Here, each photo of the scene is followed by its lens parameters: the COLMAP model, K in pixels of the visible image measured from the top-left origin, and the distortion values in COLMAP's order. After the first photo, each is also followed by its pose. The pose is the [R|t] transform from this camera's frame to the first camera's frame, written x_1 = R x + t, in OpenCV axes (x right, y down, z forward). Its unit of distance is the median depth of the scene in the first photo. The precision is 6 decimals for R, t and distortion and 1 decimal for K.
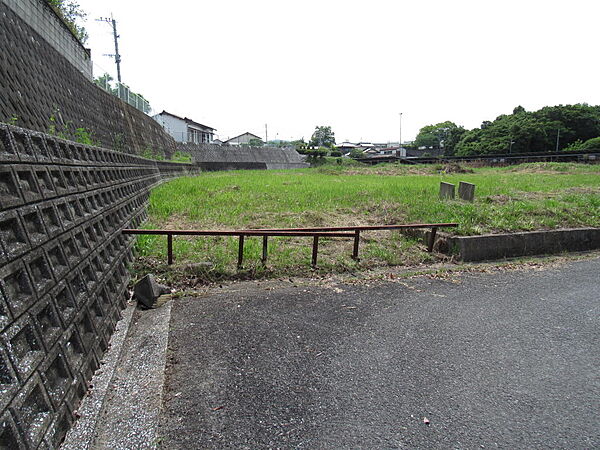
lens RADIAL K [[419.6, 0, 297.1], [0, 419.6, 225.0], [0, 0, 1]] dist [-0.022649, 0.001379]
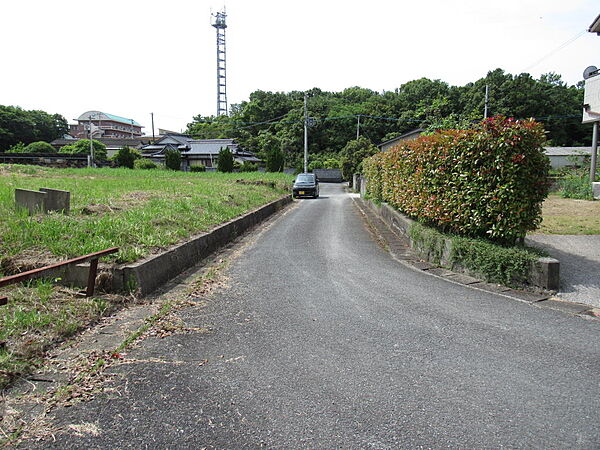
lens RADIAL K [[419.6, 0, 297.1], [0, 419.6, 225.0], [0, 0, 1]] dist [-0.022649, 0.001379]
pose [[0.383119, -0.093438, 0.918961, -0.159801], [0.098787, 0.993309, 0.059813, -0.055736], [-0.918401, 0.067866, 0.389786, 0.428308]]
